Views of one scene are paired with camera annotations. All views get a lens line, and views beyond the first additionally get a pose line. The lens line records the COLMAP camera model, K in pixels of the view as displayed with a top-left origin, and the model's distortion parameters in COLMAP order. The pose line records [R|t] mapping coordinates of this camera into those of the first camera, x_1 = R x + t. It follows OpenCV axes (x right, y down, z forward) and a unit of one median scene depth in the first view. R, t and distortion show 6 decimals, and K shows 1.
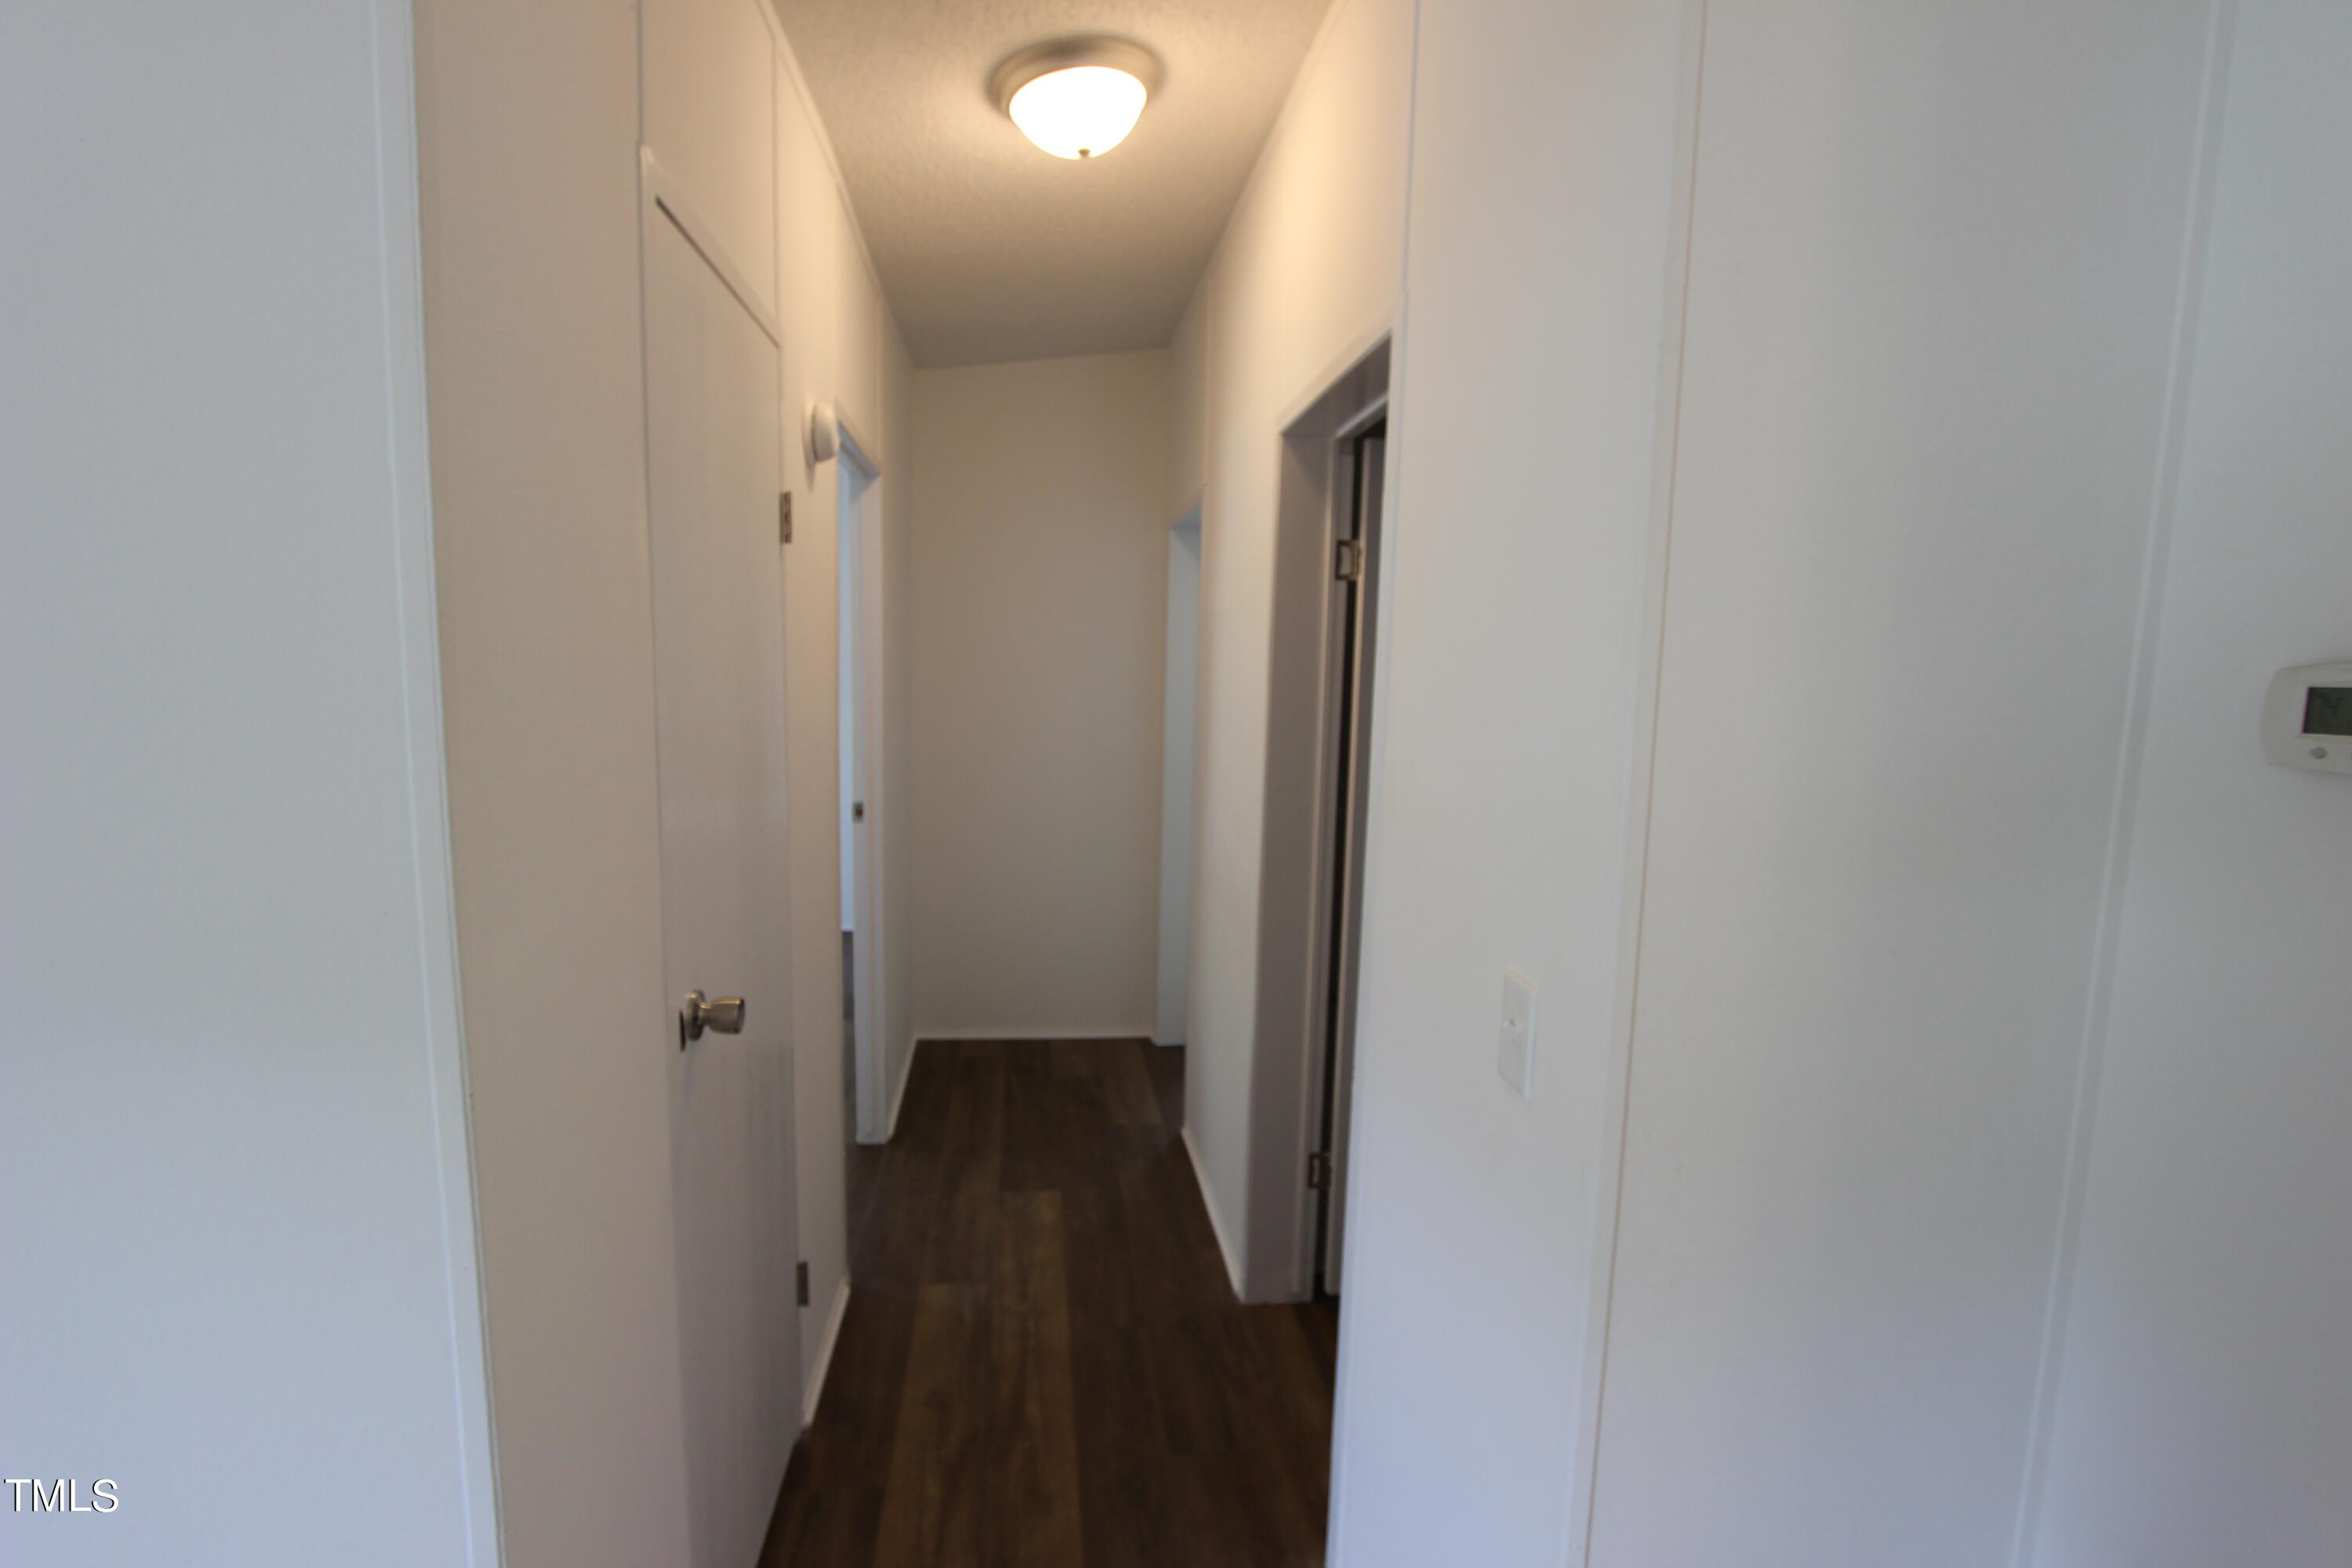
lens RADIAL K [[1112.7, 0, 1174.1], [0, 1112.7, 789.0], [0, 0, 1]] dist [-0.020259, 0.000563]
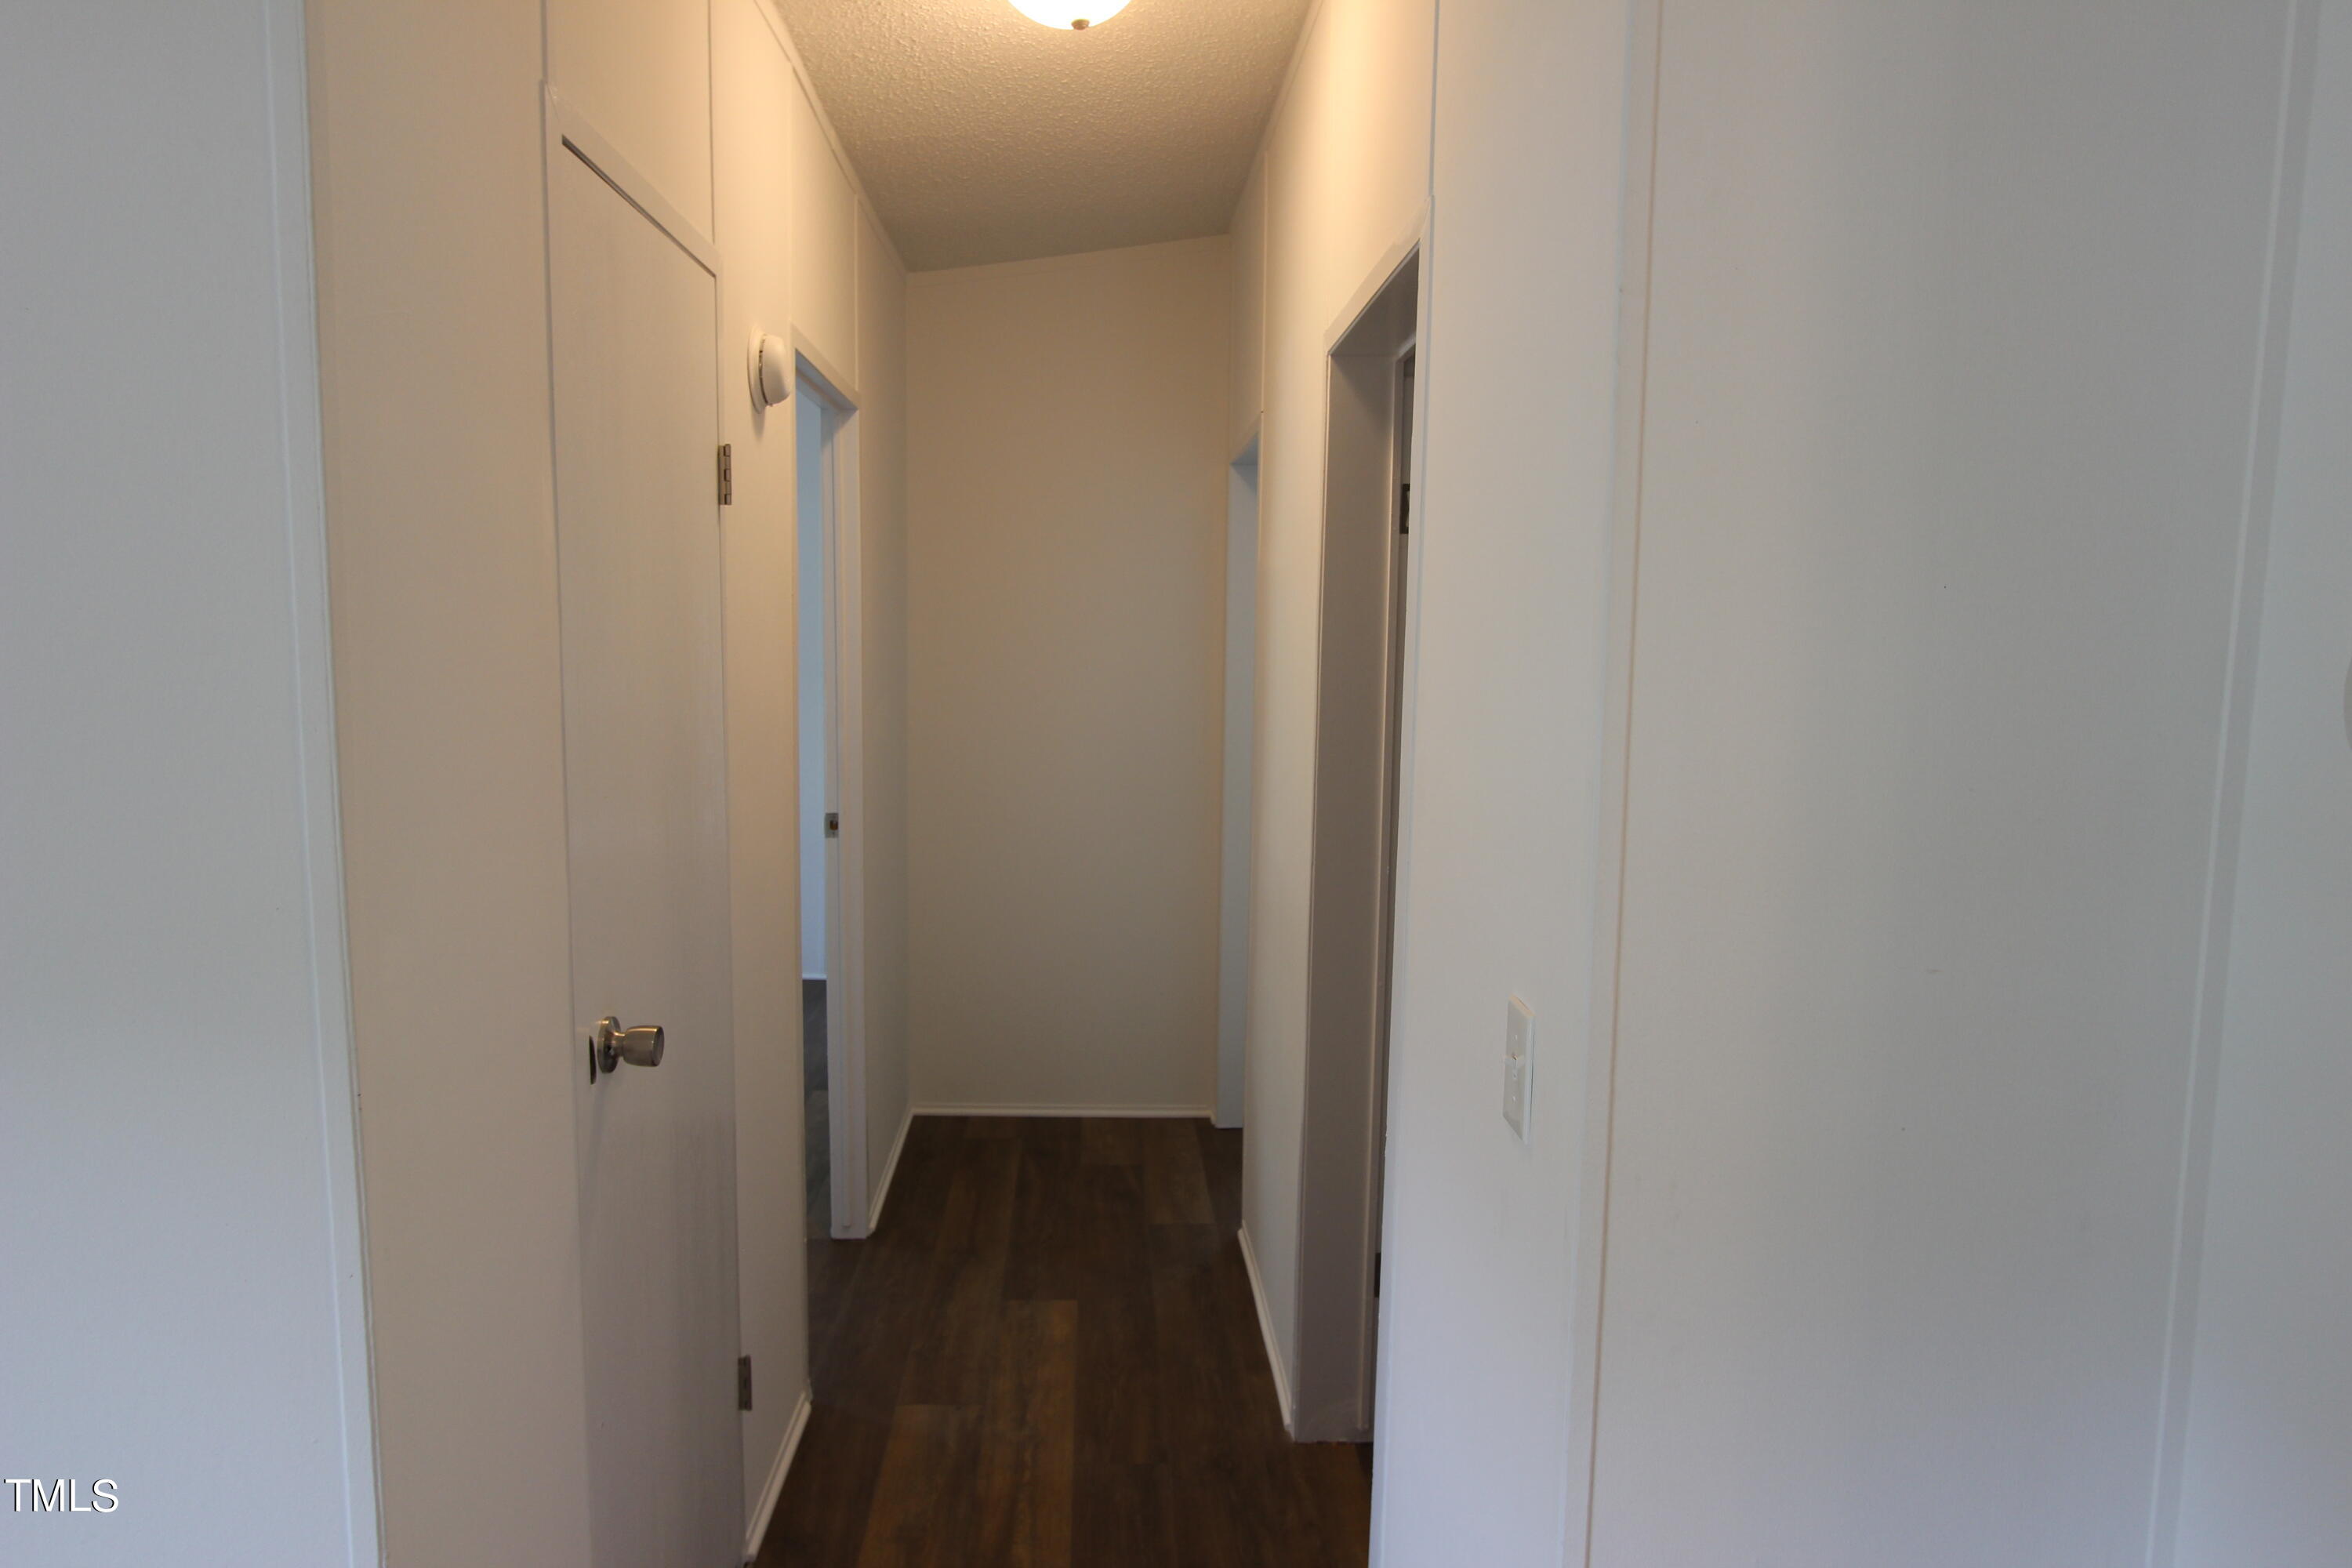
lens RADIAL K [[1526.1, 0, 1176.2], [0, 1526.1, 784.2], [0, 0, 1]] dist [-0.014893, 0.005900]
pose [[0.996373, -0.002569, -0.085054, 0.078861], [0.001428, 0.999908, -0.013472, 0.008006], [0.085081, 0.013301, 0.996285, -0.112493]]
